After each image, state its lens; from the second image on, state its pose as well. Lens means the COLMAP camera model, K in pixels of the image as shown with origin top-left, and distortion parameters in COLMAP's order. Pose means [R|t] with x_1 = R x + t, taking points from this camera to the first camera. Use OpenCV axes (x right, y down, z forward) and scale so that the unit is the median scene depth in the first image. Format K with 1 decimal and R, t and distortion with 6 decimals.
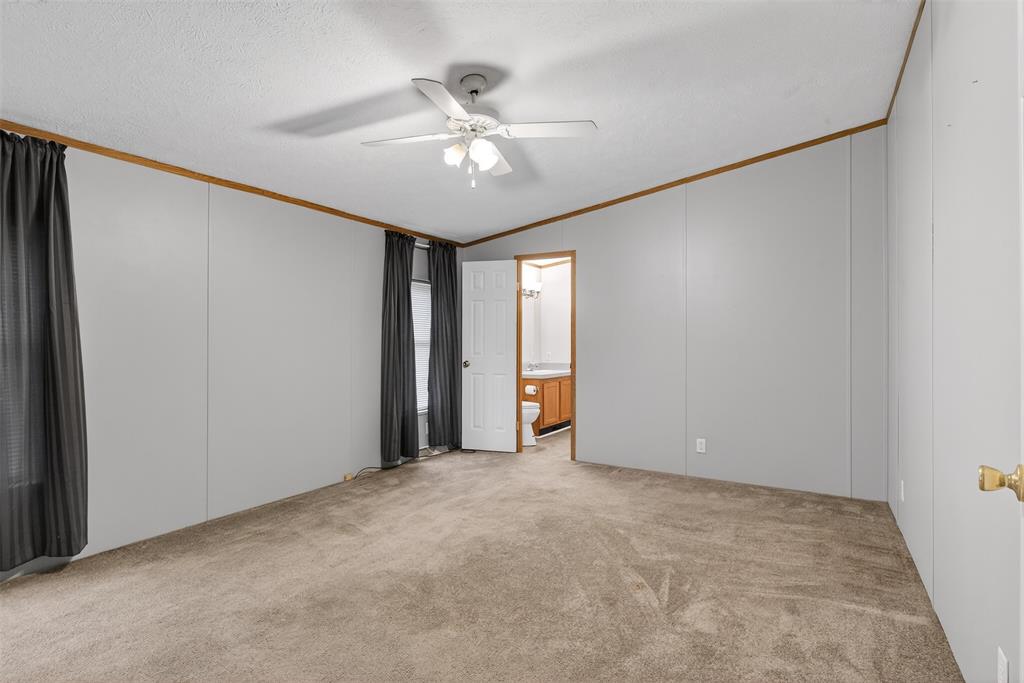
lens RADIAL K [[520.5, 0, 515.3], [0, 520.5, 343.2], [0, 0, 1]] dist [-0.003179, -0.001059]
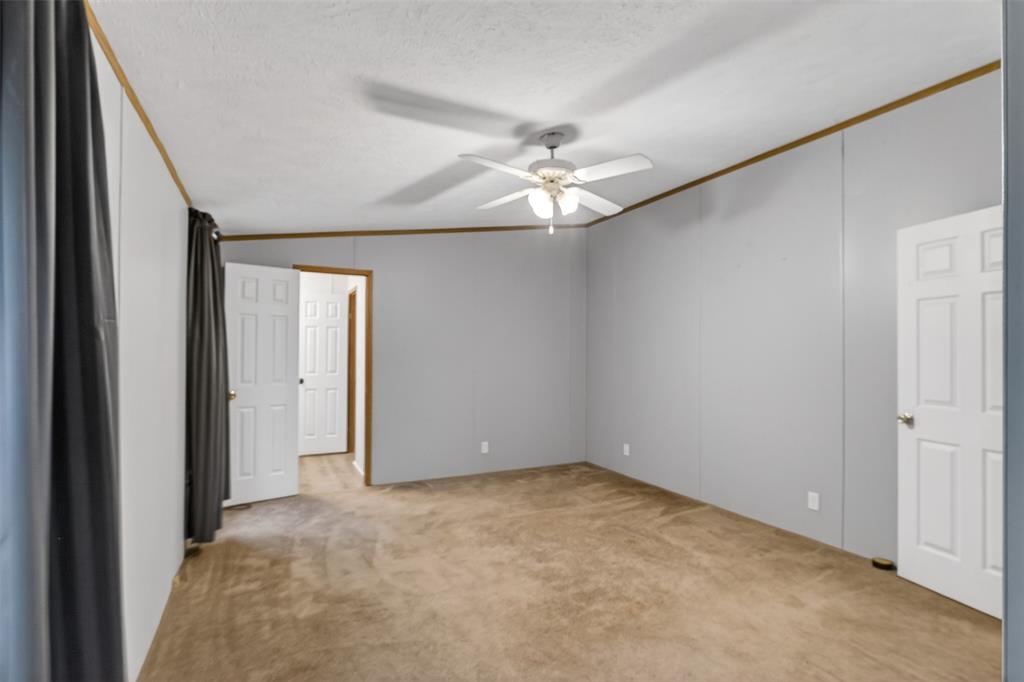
lens RADIAL K [[509.0, 0, 512.7], [0, 509.0, 352.9], [0, 0, 1]] dist [-0.003335, -0.000716]
pose [[0.529782, -0.002021, 0.848132, -0.698932], [-0.000299, 0.999997, 0.002570, -0.033864], [-0.848134, -0.001616, 0.529779, 0.336231]]
